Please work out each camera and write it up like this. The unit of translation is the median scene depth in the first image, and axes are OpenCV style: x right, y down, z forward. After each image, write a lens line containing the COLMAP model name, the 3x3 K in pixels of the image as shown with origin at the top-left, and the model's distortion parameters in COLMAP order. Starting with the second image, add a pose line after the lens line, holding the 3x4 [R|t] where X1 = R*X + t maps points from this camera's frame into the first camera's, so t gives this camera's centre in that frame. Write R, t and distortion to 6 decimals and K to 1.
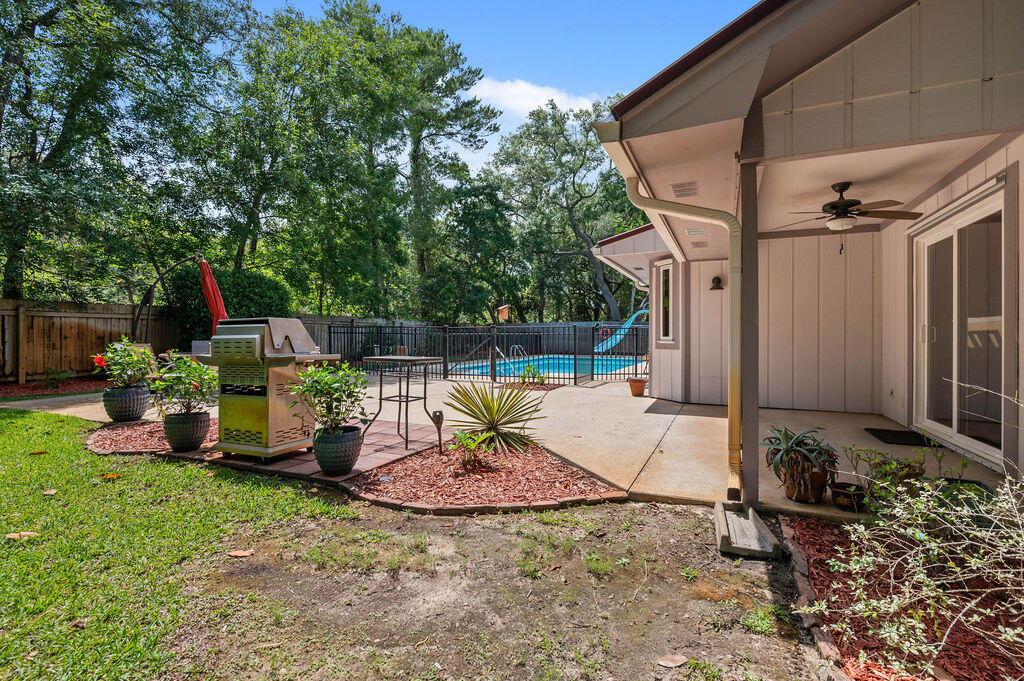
lens RADIAL K [[471.5, 0, 519.8], [0, 471.5, 336.9], [0, 0, 1]] dist [-0.005493, -0.000077]
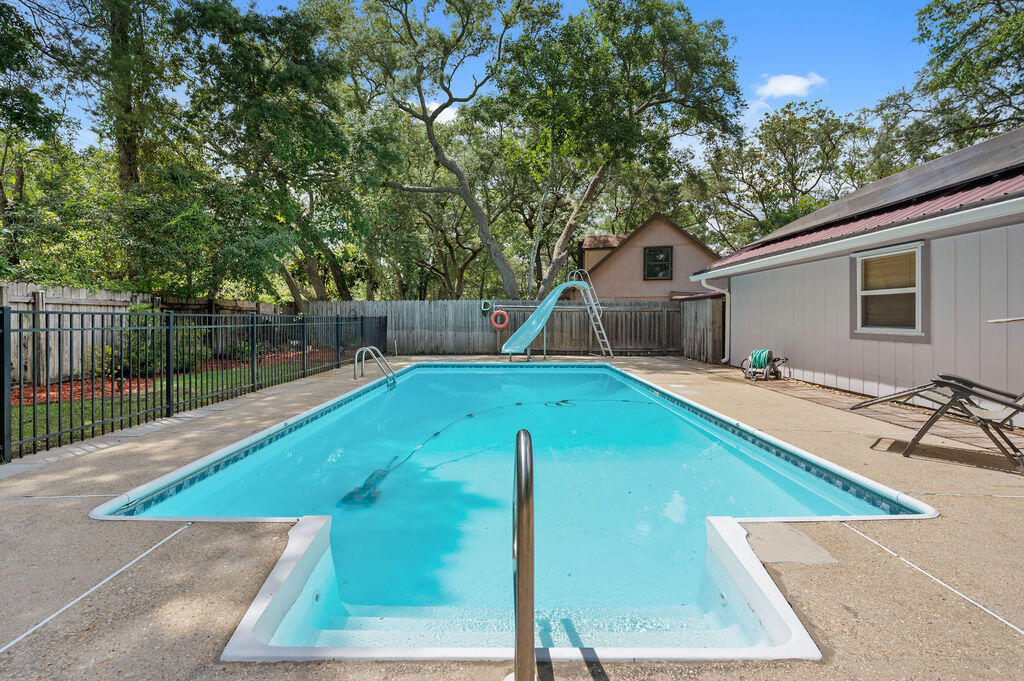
lens RADIAL K [[471.5, 0, 513.8], [0, 471.5, 316.3], [0, 0, 1]] dist [-0.005493, -0.000077]
pose [[0.911991, -0.003395, 0.410196, -0.060752], [0.005856, 0.999972, -0.004745, -0.009006], [-0.410168, 0.006729, 0.911985, 0.498892]]
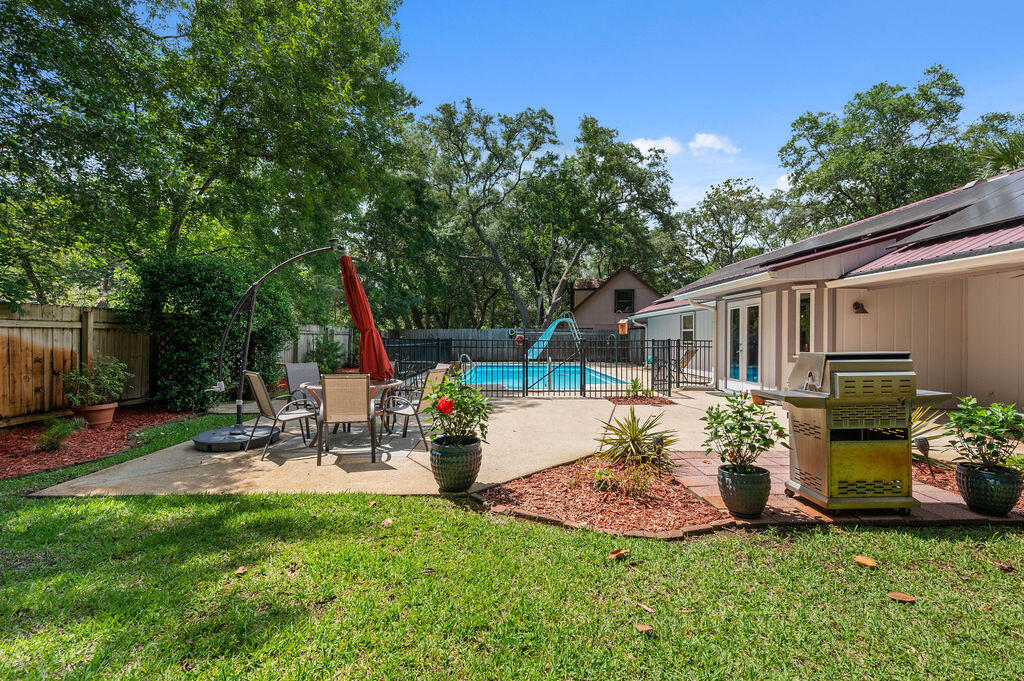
lens RADIAL K [[471.5, 0, 514.0], [0, 471.5, 343.1], [0, 0, 1]] dist [-0.005493, -0.000077]
pose [[0.909340, -0.006514, 0.416003, -0.292191], [0.002690, 0.999949, 0.009779, -0.012607], [-0.416045, -0.007773, 0.909311, 0.091058]]
